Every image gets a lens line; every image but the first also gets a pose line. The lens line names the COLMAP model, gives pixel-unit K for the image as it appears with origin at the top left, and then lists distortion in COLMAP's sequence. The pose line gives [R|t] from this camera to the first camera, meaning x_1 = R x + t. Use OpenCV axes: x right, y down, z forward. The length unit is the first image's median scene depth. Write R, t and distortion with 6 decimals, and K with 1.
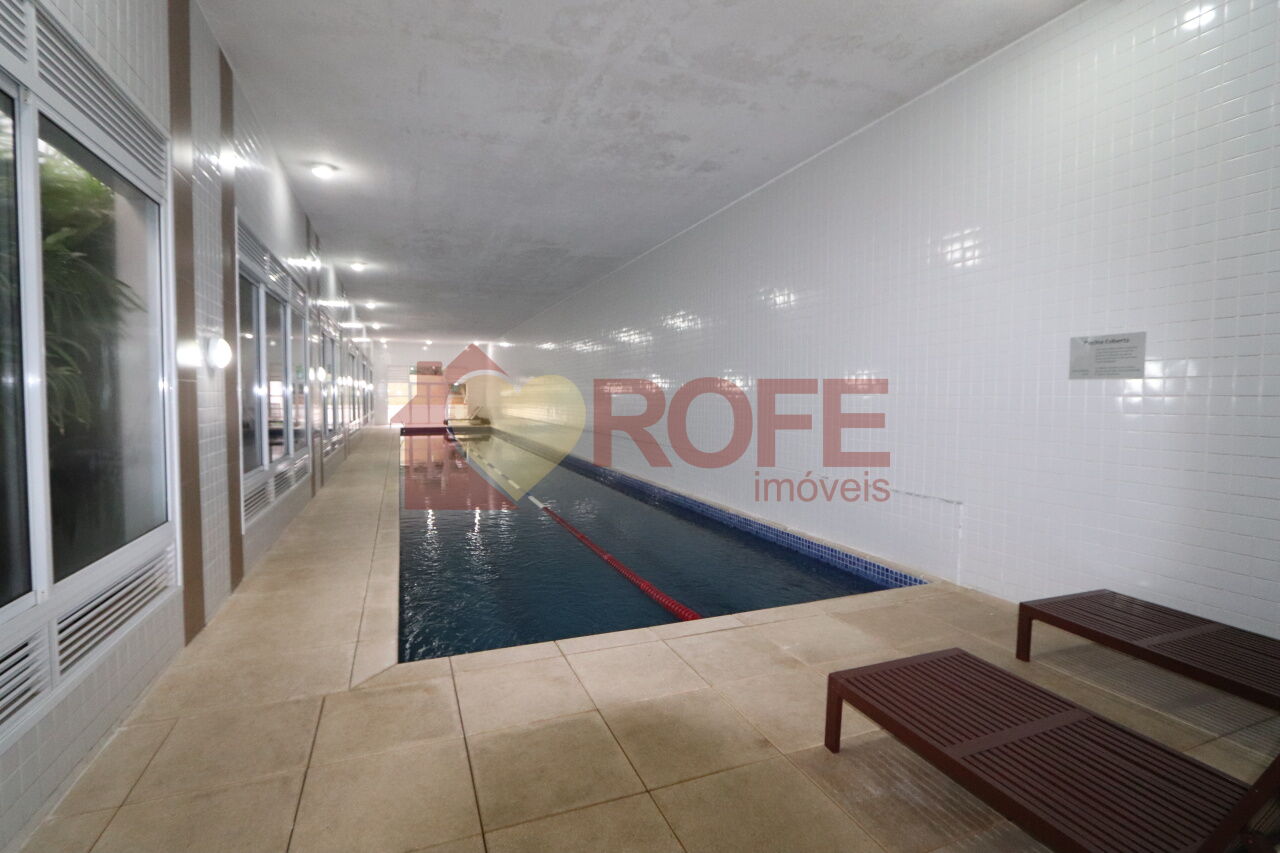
lens RADIAL K [[589.9, 0, 637.7], [0, 589.9, 427.1], [0, 0, 1]] dist [0.000272, 0.000204]
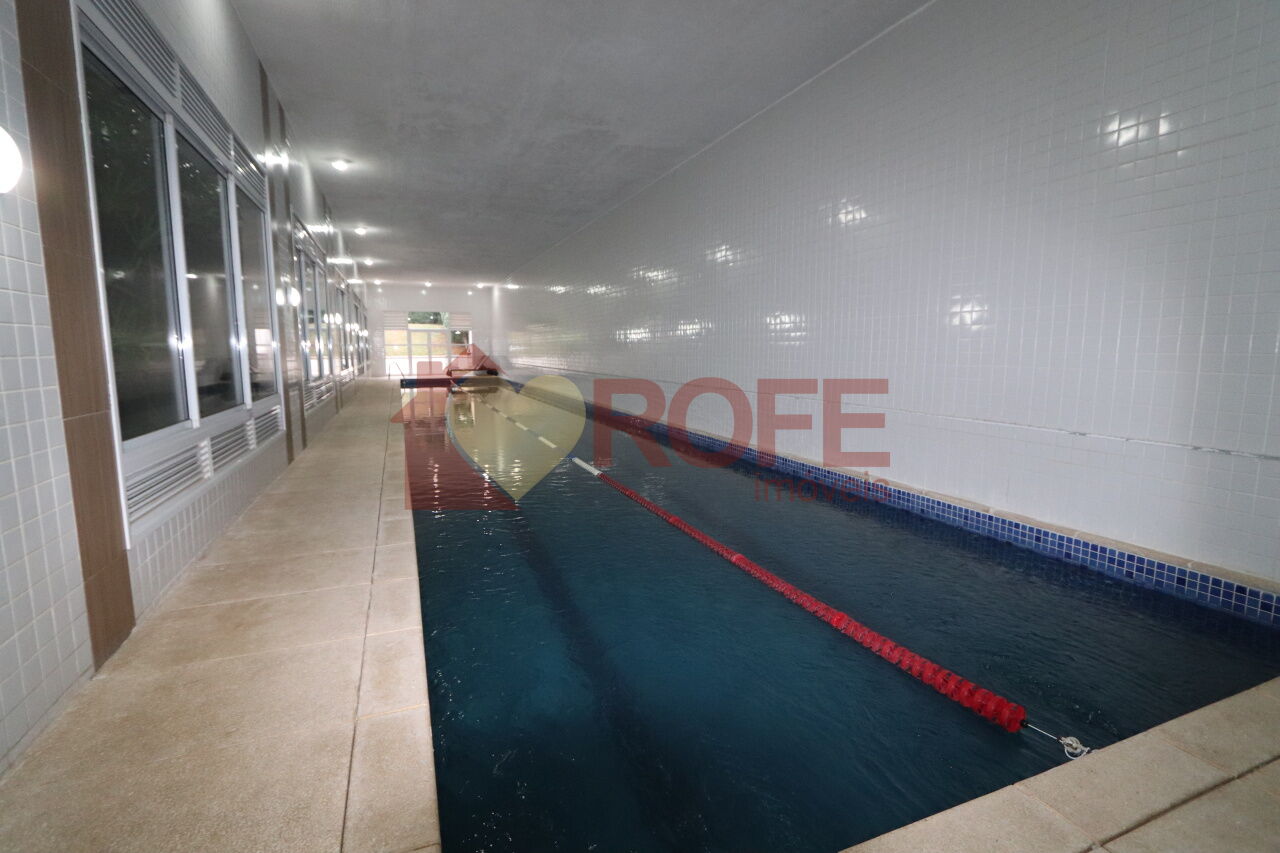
lens RADIAL K [[589.9, 0, 642.4], [0, 589.9, 424.6], [0, 0, 1]] dist [0.000272, 0.000204]
pose [[0.999943, -0.006577, 0.008448, -0.045317], [0.005931, 0.997216, 0.074337, 0.007048], [-0.008913, -0.074283, 0.997197, 0.103820]]
